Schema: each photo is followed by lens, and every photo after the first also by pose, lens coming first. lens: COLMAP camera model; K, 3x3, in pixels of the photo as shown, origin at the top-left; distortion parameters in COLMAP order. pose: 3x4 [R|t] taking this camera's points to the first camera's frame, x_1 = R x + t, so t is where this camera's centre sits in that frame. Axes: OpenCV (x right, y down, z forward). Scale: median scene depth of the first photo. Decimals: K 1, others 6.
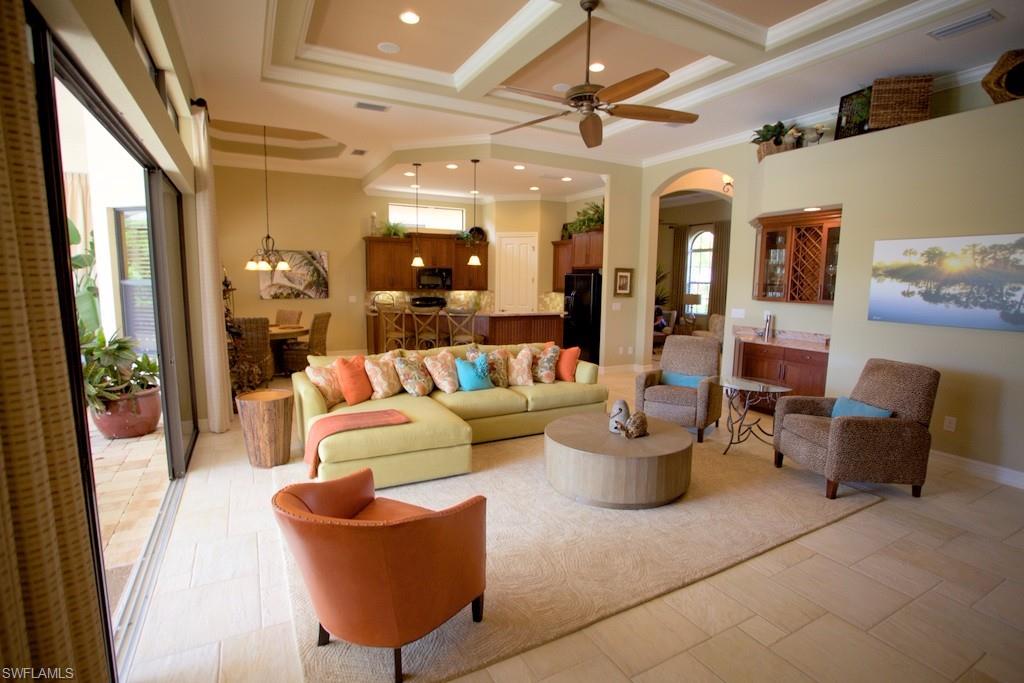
lens RADIAL K [[492.8, 0, 507.1], [0, 492.8, 345.1], [0, 0, 1]] dist [-0.077257, 0.034926]
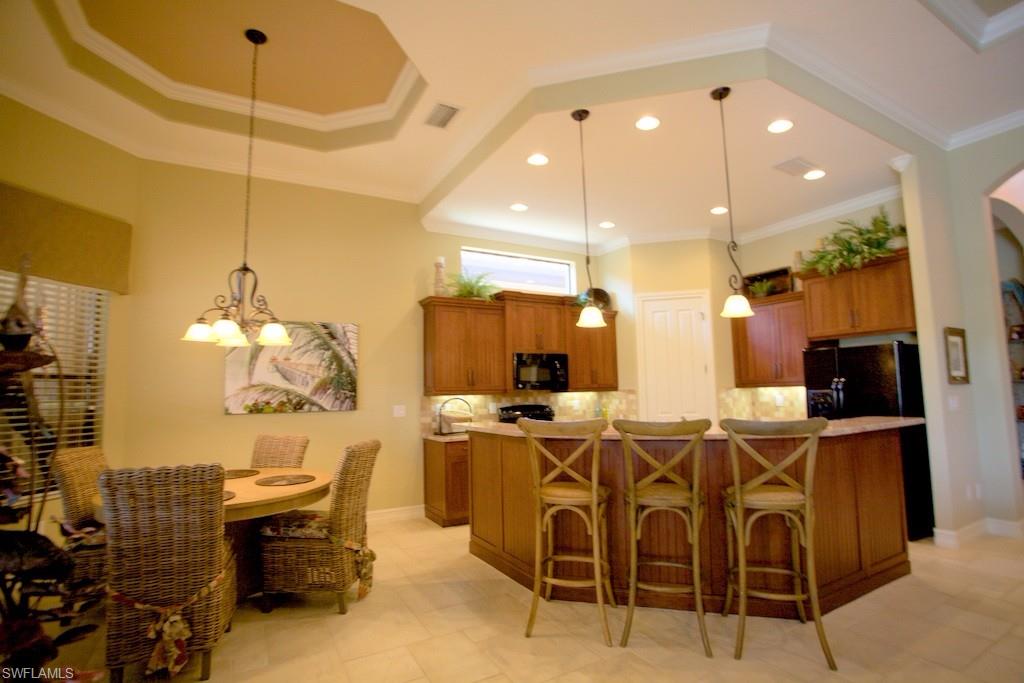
lens RADIAL K [[492.8, 0, 507.1], [0, 492.8, 345.1], [0, 0, 1]] dist [-0.077257, 0.034926]
pose [[0.999176, -0.032296, 0.024574, -0.214899], [0.037033, 0.973268, -0.226665, -0.039037], [-0.016597, 0.227389, 0.973663, 0.466707]]
